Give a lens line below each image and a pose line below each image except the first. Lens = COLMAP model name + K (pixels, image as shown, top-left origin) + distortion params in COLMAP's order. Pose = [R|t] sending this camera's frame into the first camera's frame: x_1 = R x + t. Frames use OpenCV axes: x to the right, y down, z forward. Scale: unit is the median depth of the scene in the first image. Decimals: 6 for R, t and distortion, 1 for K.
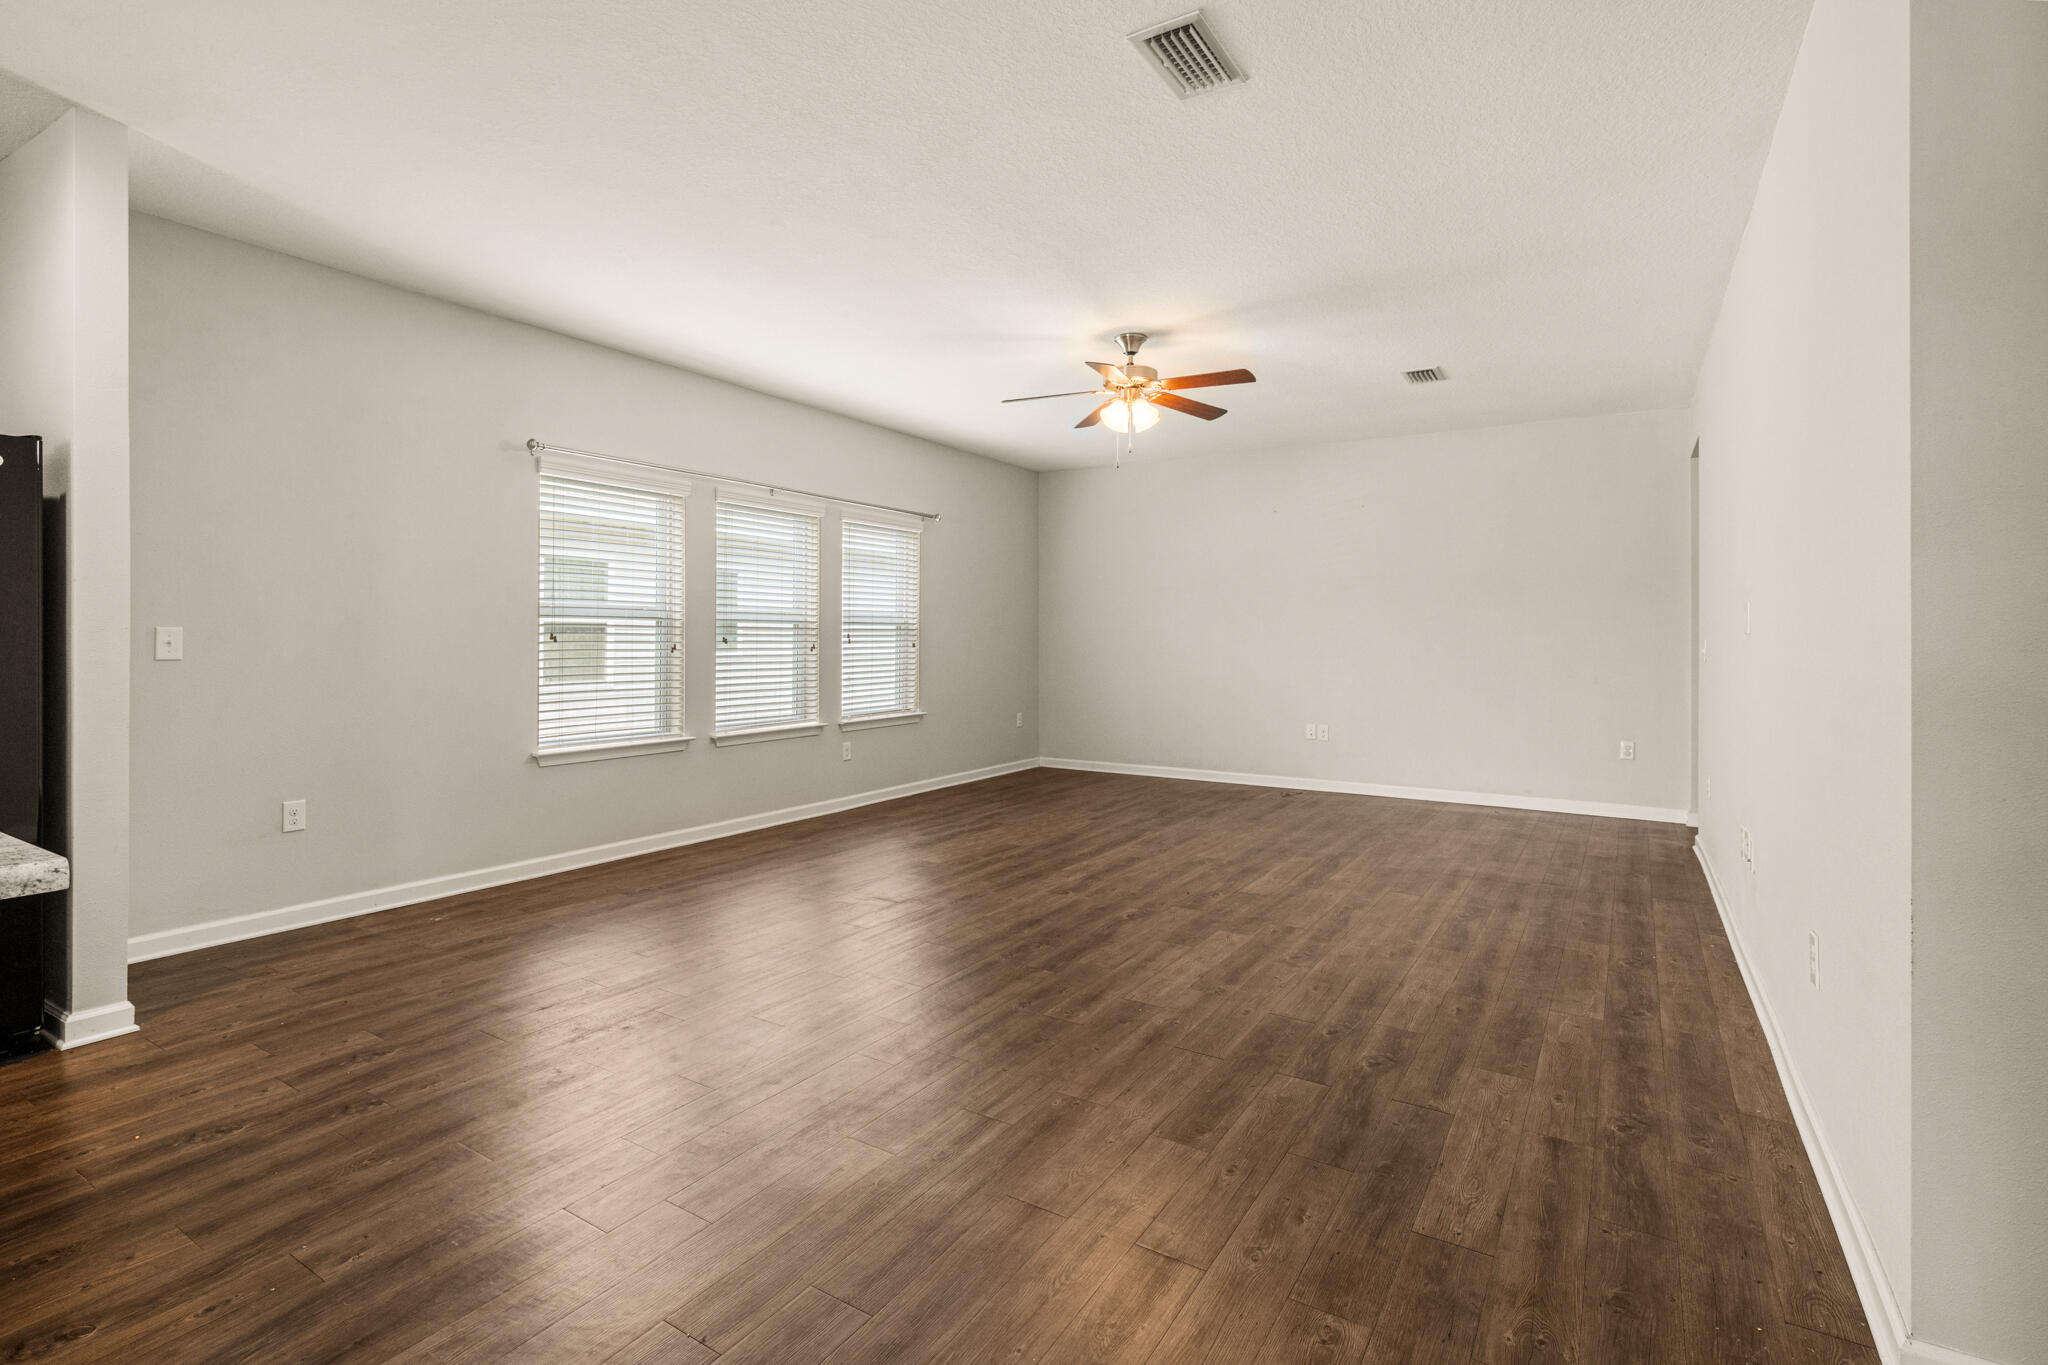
lens RADIAL K [[997.5, 0, 1000.4], [0, 997.5, 639.0], [0, 0, 1]] dist [-0.000140, 0.000094]
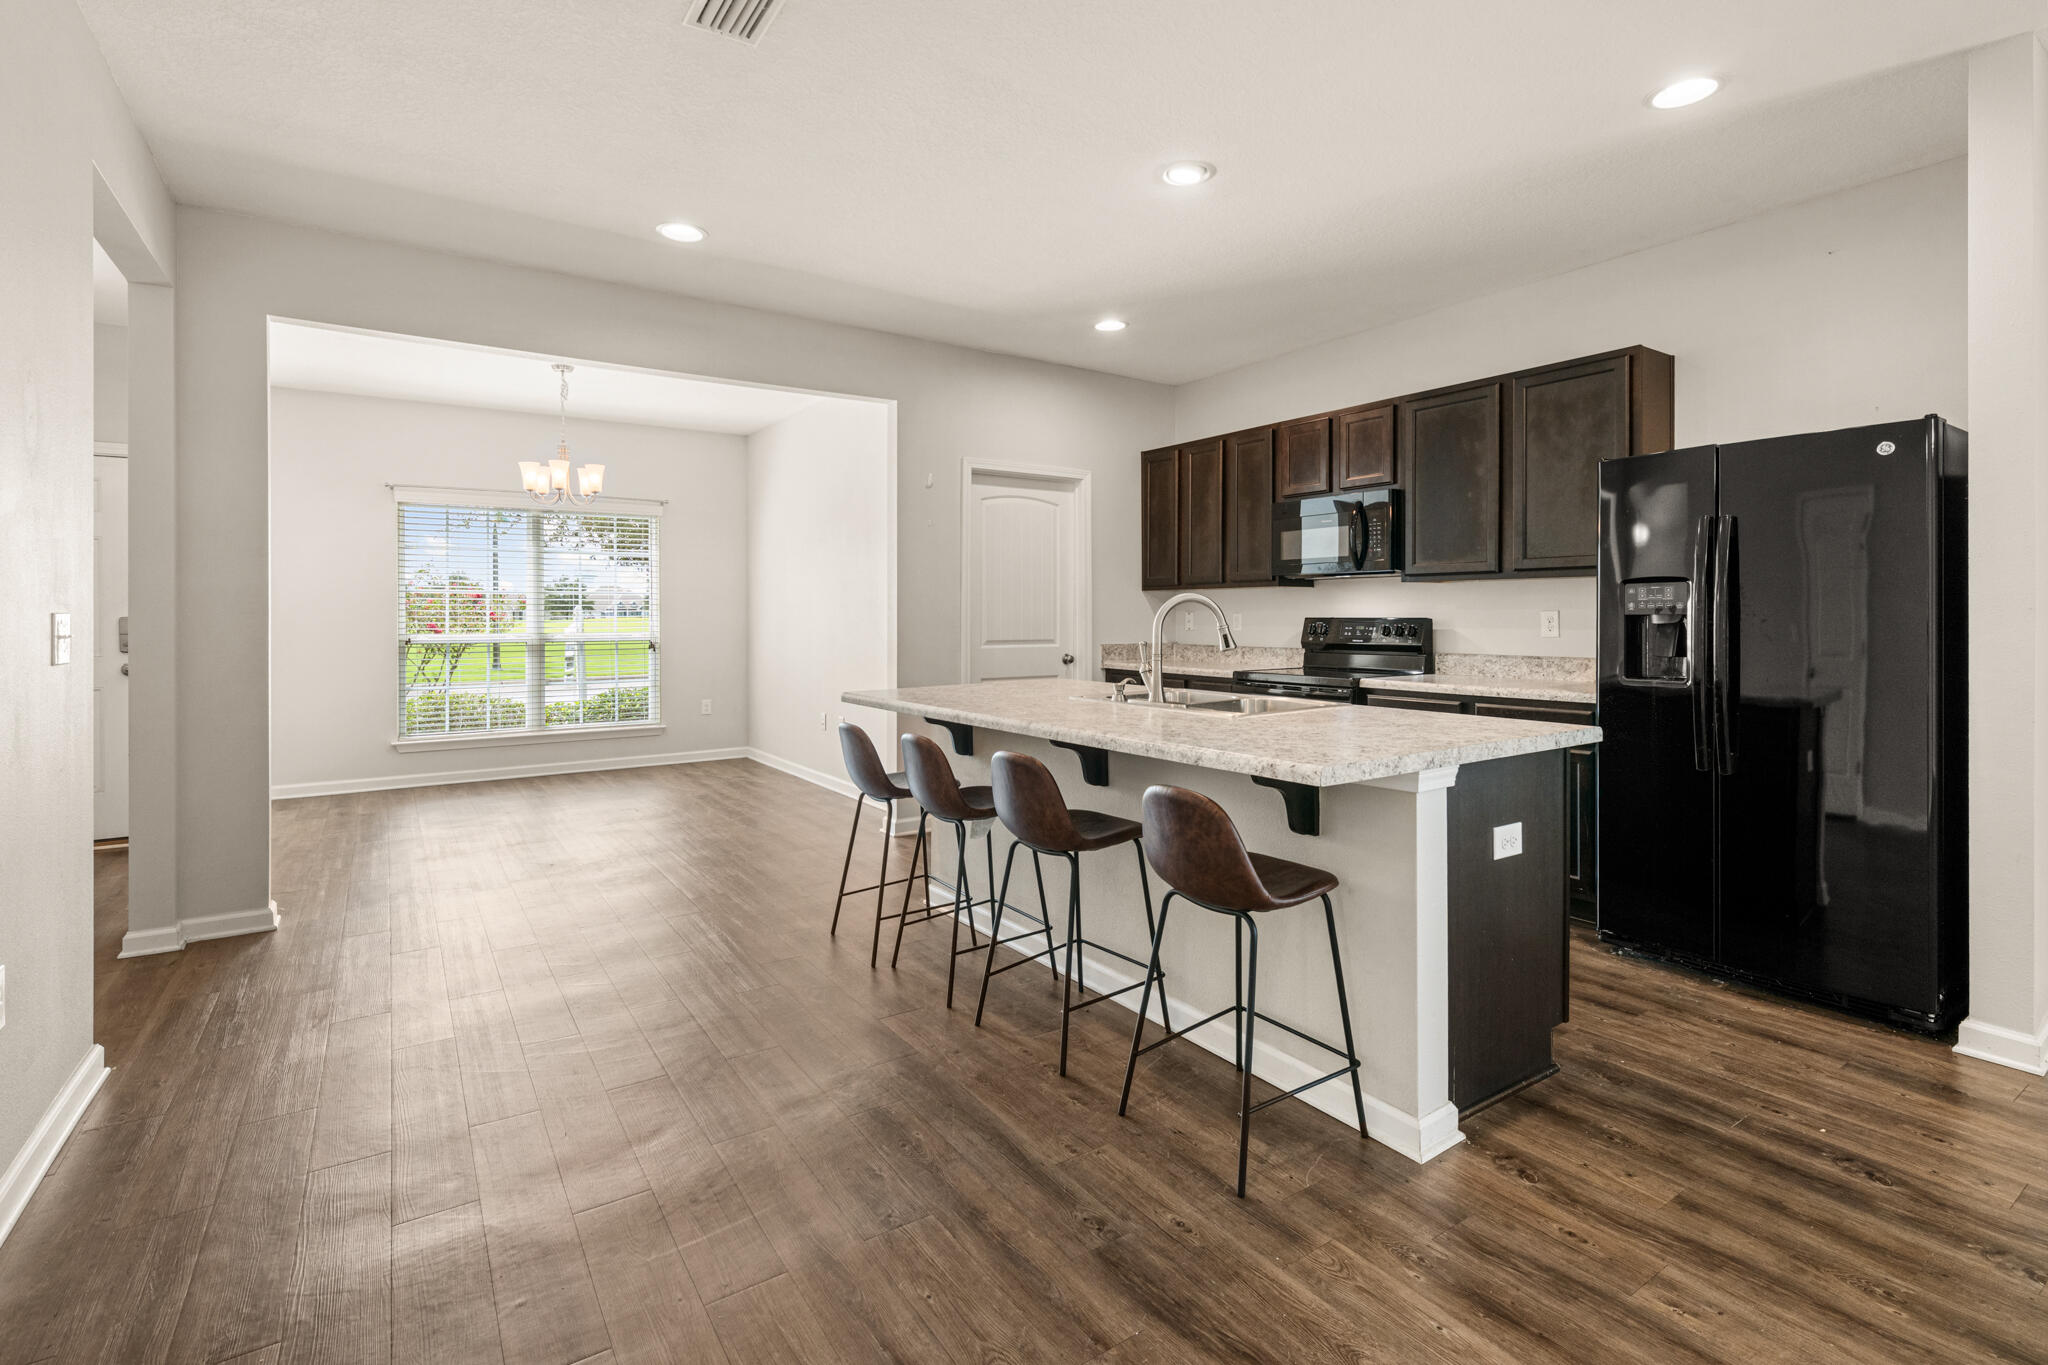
lens RADIAL K [[943.2, 0, 1010.0], [0, 943.2, 623.9], [0, 0, 1]] dist [0.002620, 0.000043]
pose [[-0.413728, 0.006073, -0.910380, 0.275601], [0.001327, 0.999981, 0.006068, -0.004080], [0.910400, 0.001303, -0.413728, 0.589337]]
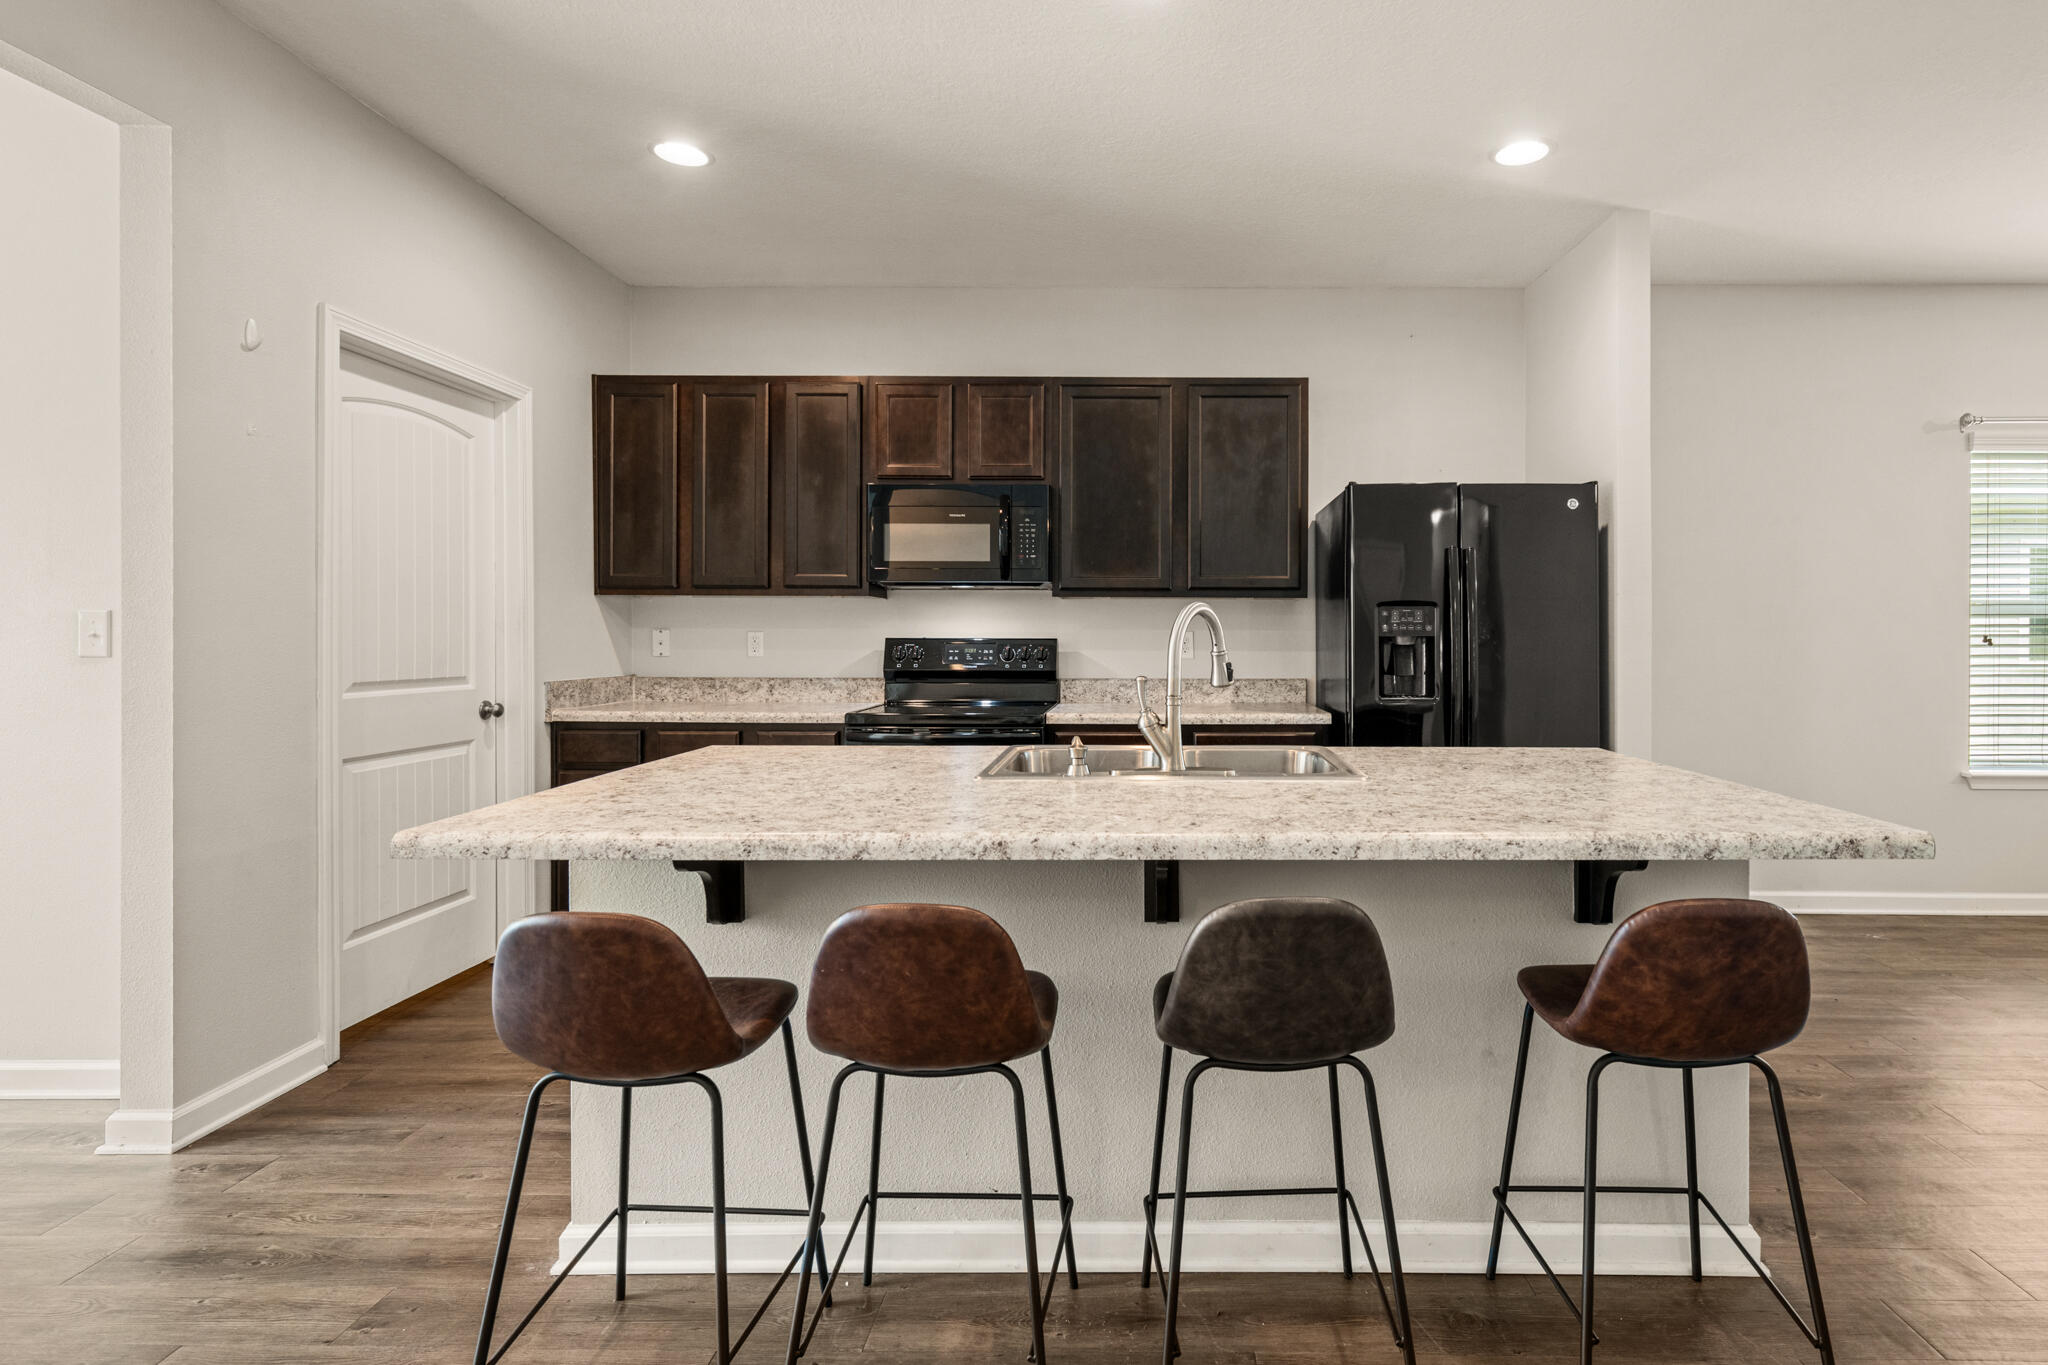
lens RADIAL K [[997.5, 0, 1000.4], [0, 997.5, 639.0], [0, 0, 1]] dist [-0.000140, 0.000094]
pose [[0.529731, 0.002195, -0.848163, -0.287813], [-0.001013, 0.999998, 0.001955, -0.005810], [0.848165, -0.000177, 0.529732, -0.300786]]
